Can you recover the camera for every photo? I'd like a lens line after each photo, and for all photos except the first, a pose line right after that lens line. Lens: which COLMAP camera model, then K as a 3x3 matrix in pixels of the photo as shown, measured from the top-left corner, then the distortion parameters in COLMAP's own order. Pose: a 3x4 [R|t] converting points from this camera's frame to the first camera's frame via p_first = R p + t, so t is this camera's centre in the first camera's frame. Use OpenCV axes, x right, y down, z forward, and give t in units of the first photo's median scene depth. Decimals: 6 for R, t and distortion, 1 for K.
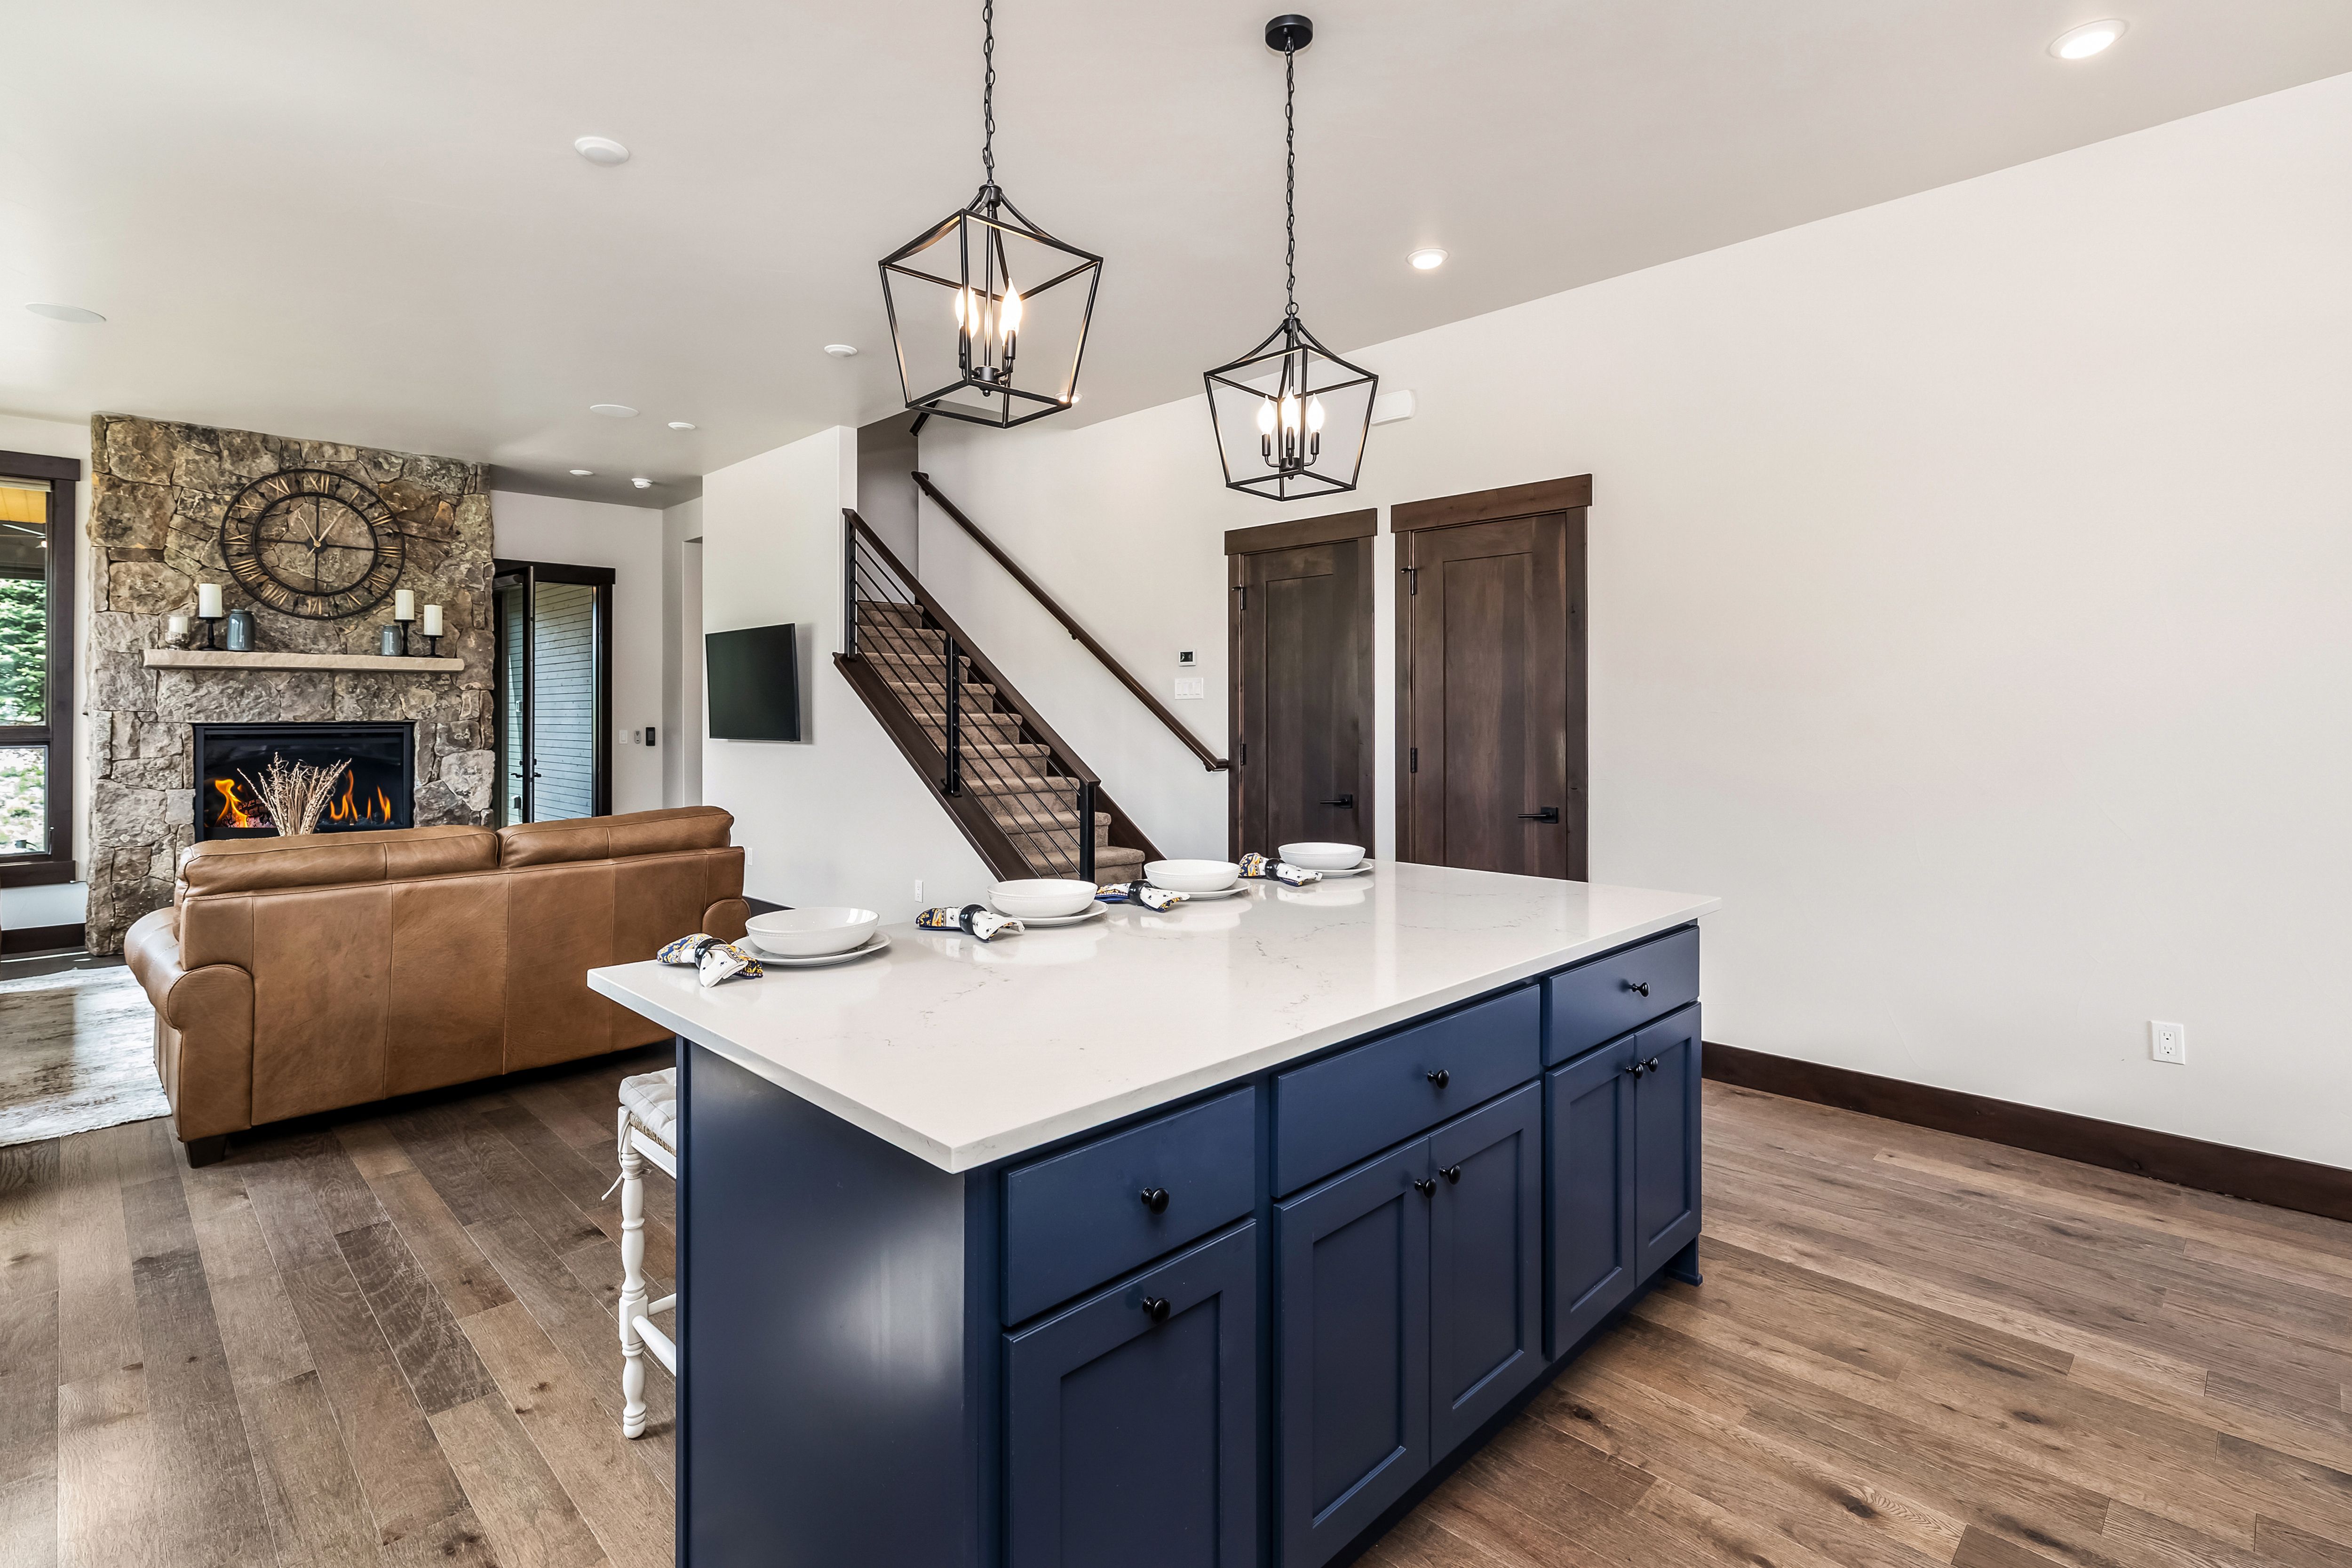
lens RADIAL K [[1108.0, 0, 1117.0], [0, 1108.0, 702.6], [0, 0, 1]] dist [-0.001923, 0.001769]
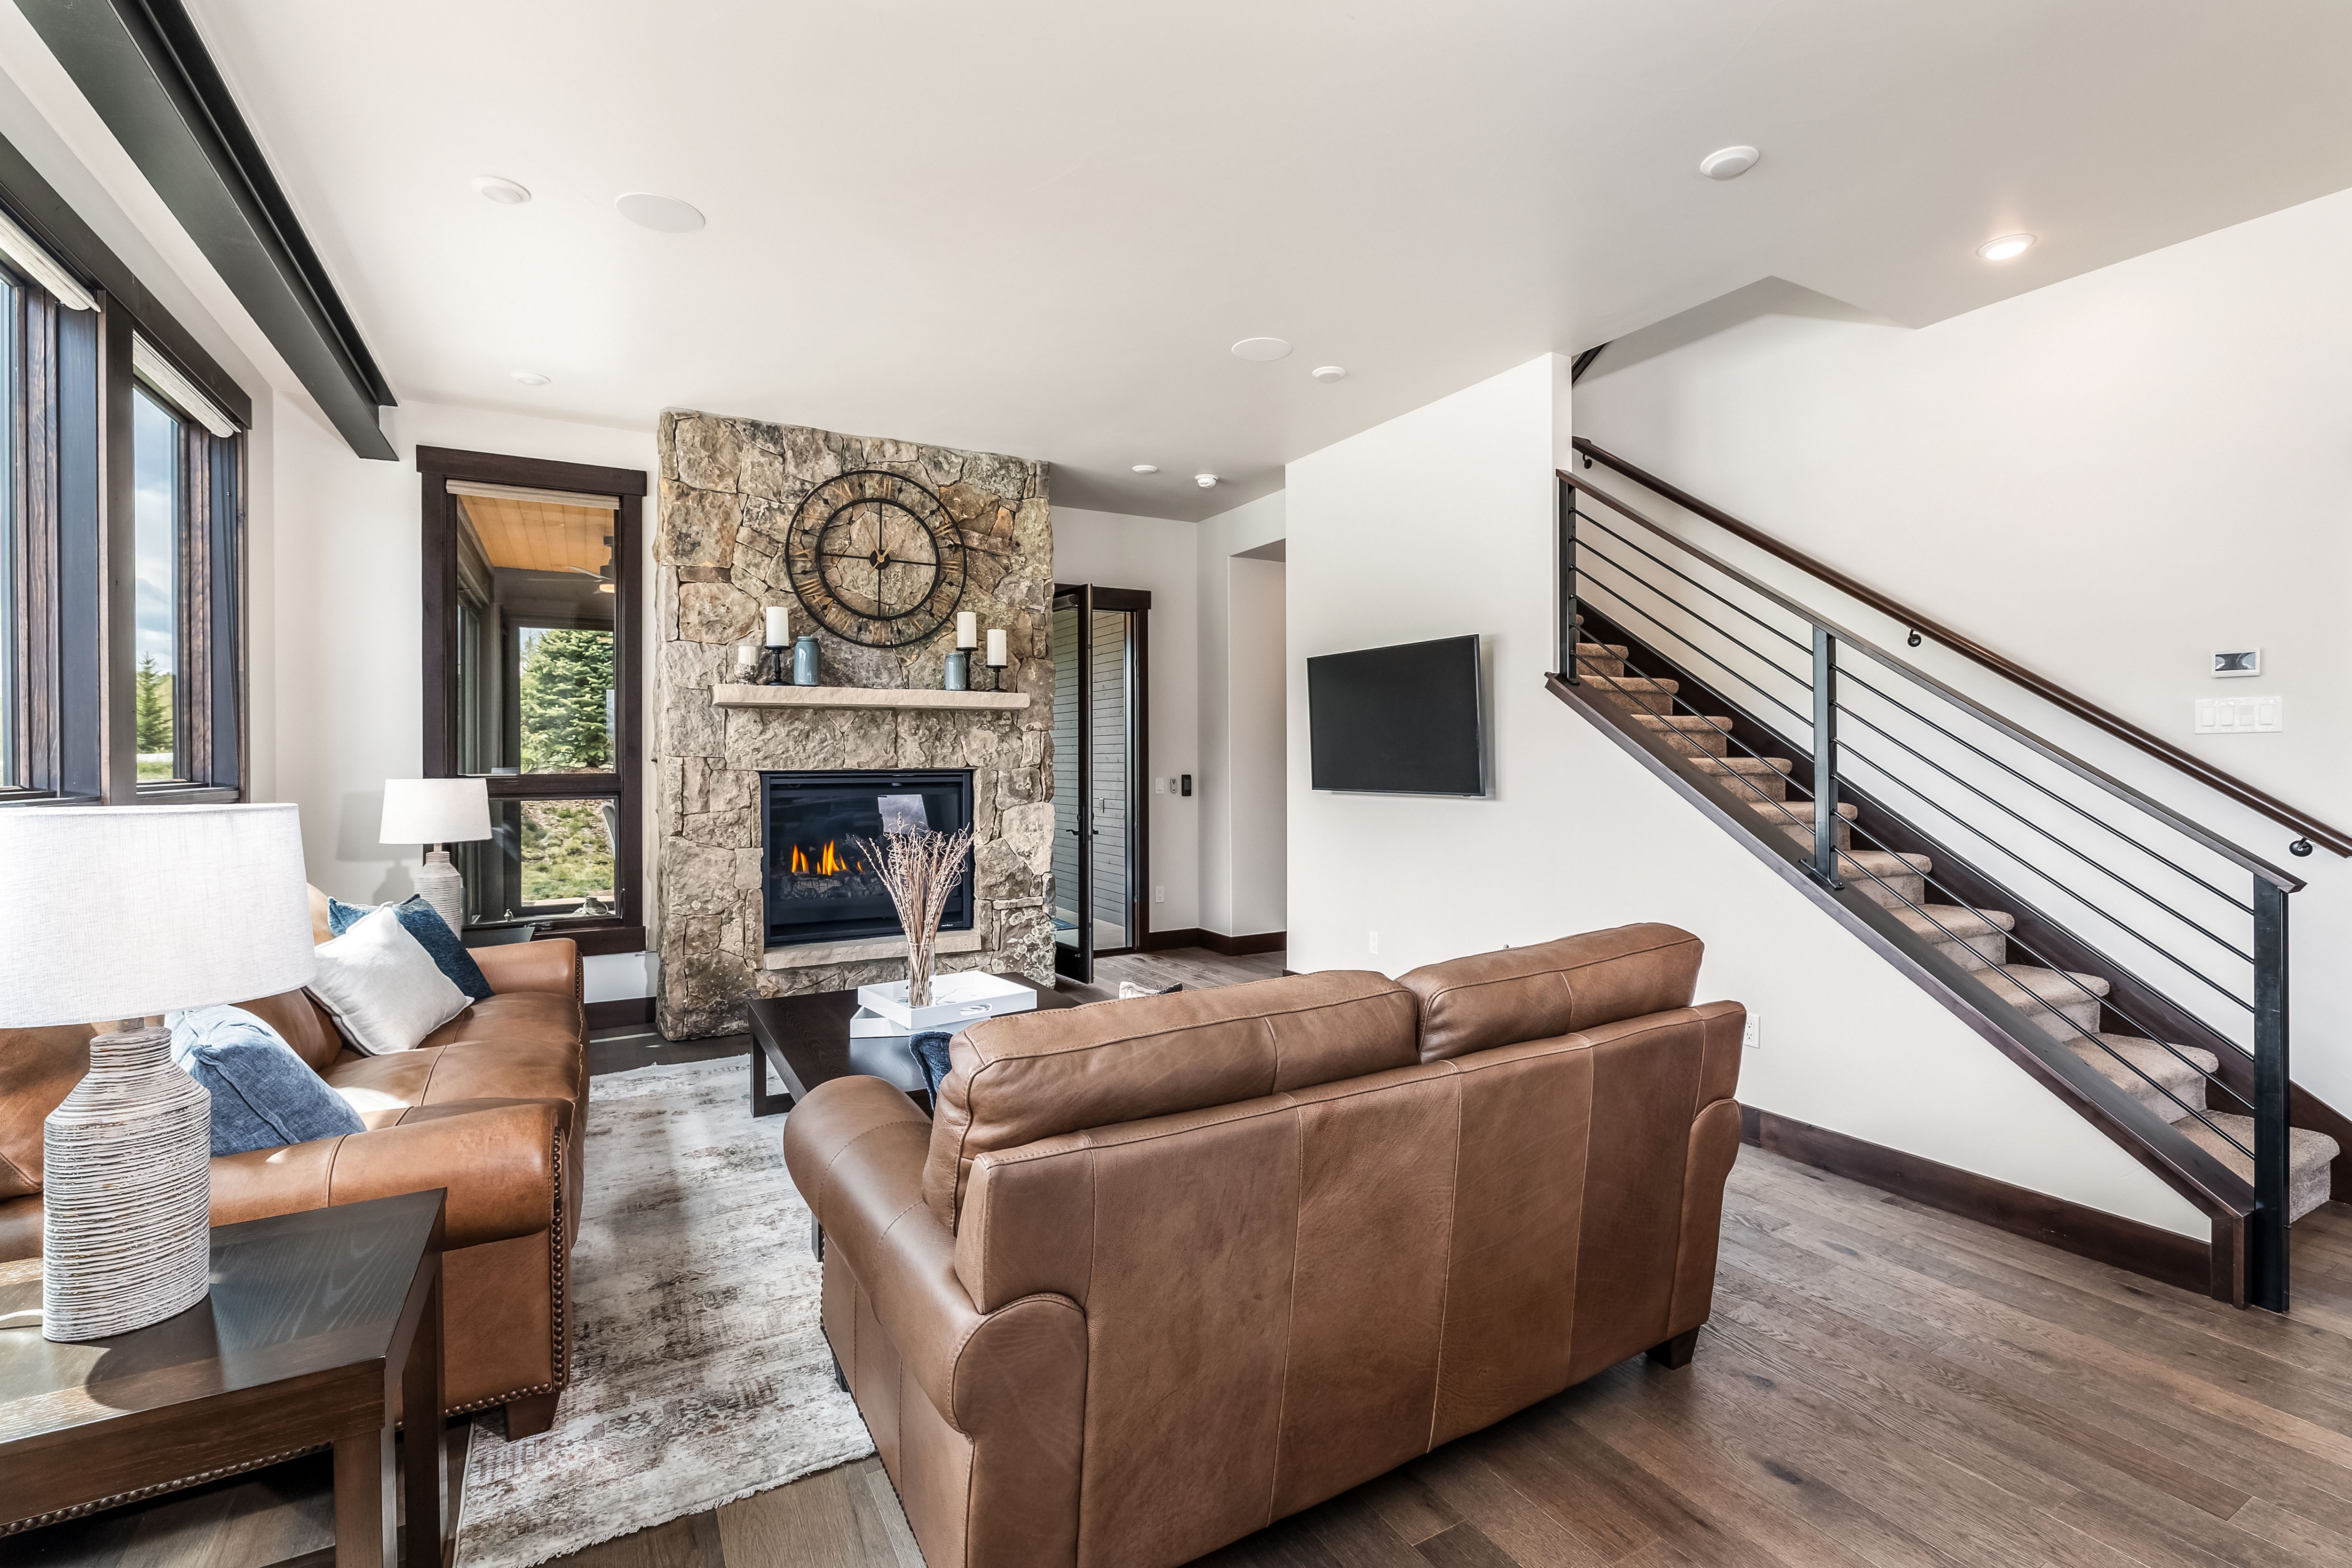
lens RADIAL K [[1030.0, 0, 1171.1], [0, 1030.0, 755.8], [0, 0, 1]] dist [-0.003997, 0.001638]
pose [[0.970284, -0.002613, -0.241953, -0.331344], [0.004295, 0.999970, 0.006425, 0.003217], [0.241929, -0.007273, 0.970267, 0.303168]]
